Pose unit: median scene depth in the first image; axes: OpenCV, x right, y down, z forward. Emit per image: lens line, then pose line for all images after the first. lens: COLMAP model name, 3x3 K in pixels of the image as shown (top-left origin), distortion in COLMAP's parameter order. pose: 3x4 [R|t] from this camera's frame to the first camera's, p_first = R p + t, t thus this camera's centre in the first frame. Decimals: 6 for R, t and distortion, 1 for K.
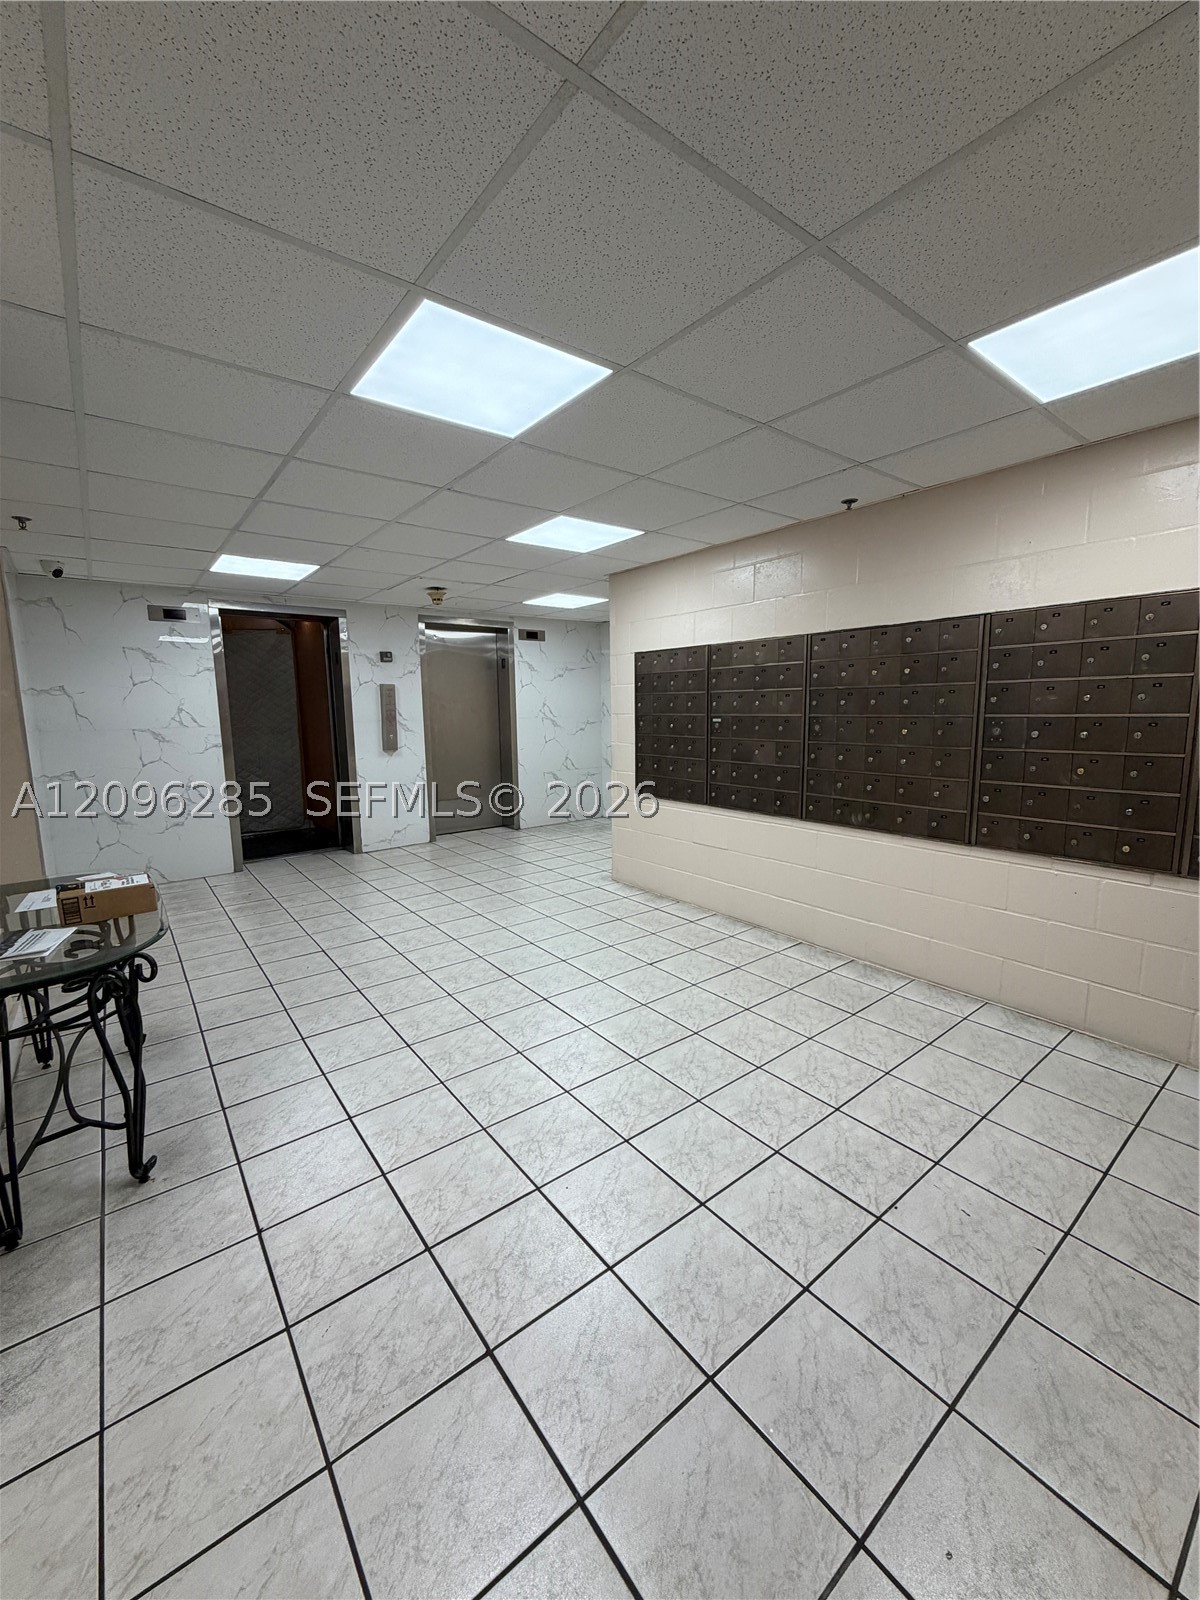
lens RADIAL K [[635.9, 0, 600.0], [0, 635.9, 800.0], [0, 0, 1]] dist [-0.000056, 0.000078]
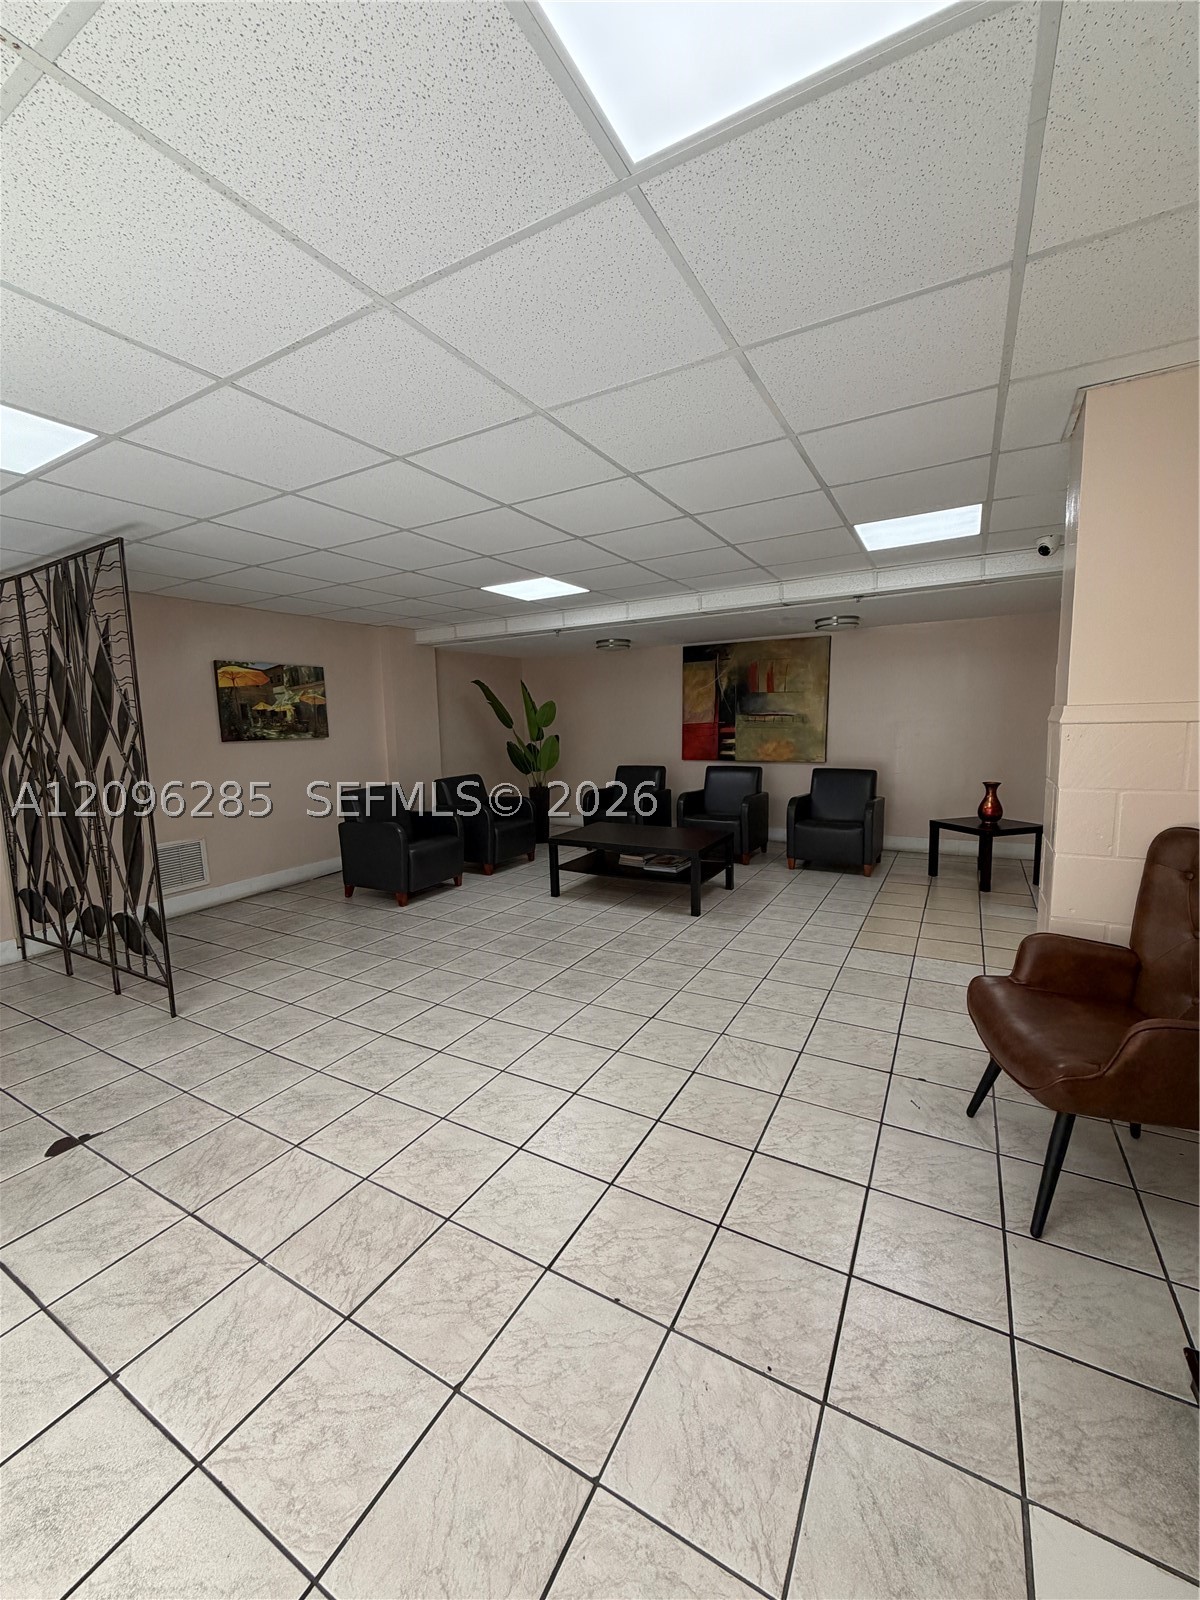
lens RADIAL K [[584.6, 0, 602.2], [0, 584.6, 816.0], [0, 0, 1]] dist [-0.010138, -0.000017]
pose [[0.406485, 0.131032, -0.904213, 0.953700], [-0.116058, 0.989051, 0.091153, -0.118929], [0.906256, 0.067889, 0.417241, 0.728804]]
